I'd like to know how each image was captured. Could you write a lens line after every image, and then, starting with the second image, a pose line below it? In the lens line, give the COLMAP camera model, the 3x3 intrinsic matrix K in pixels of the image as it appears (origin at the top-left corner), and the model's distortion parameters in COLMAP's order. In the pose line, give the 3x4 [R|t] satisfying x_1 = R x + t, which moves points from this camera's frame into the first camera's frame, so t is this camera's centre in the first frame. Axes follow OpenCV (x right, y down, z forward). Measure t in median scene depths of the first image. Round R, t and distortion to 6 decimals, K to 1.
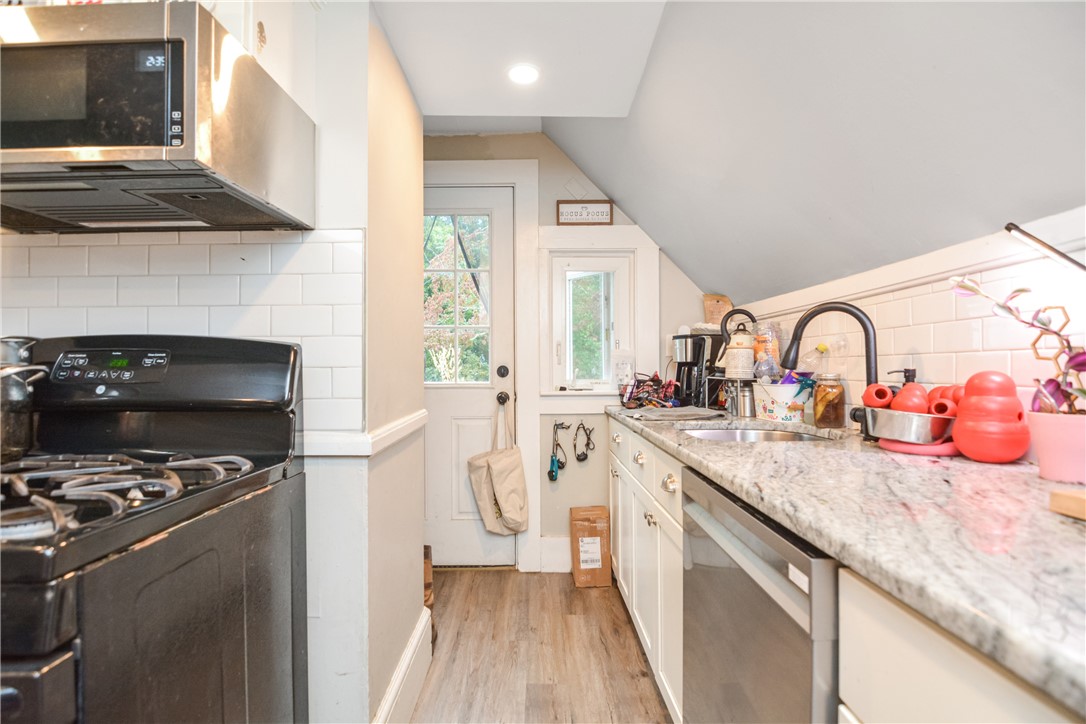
lens RADIAL K [[537.1, 0, 536.0], [0, 537.1, 365.6], [0, 0, 1]] dist [-0.011093, -0.006487]
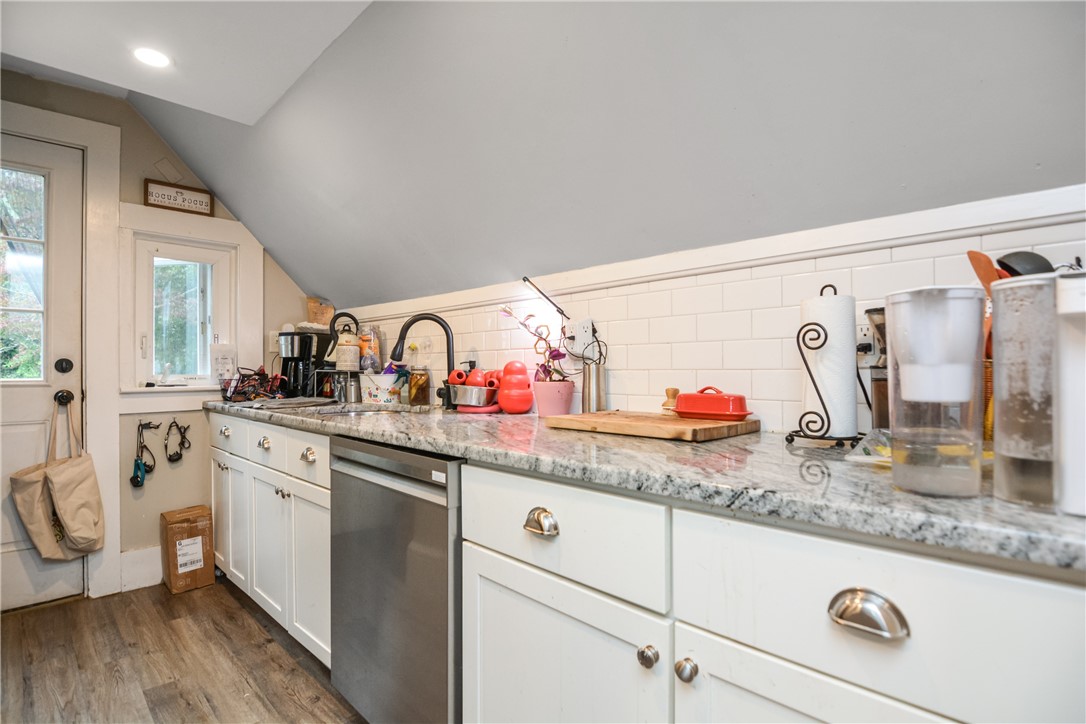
lens RADIAL K [[537.1, 0, 549.0], [0, 537.1, 361.5], [0, 0, 1]] dist [-0.011093, -0.006487]
pose [[0.690347, 0.010288, 0.723405, -0.177462], [-0.000130, 0.999901, -0.014097, 0.020185], [-0.723478, 0.009638, 0.690280, -0.151420]]
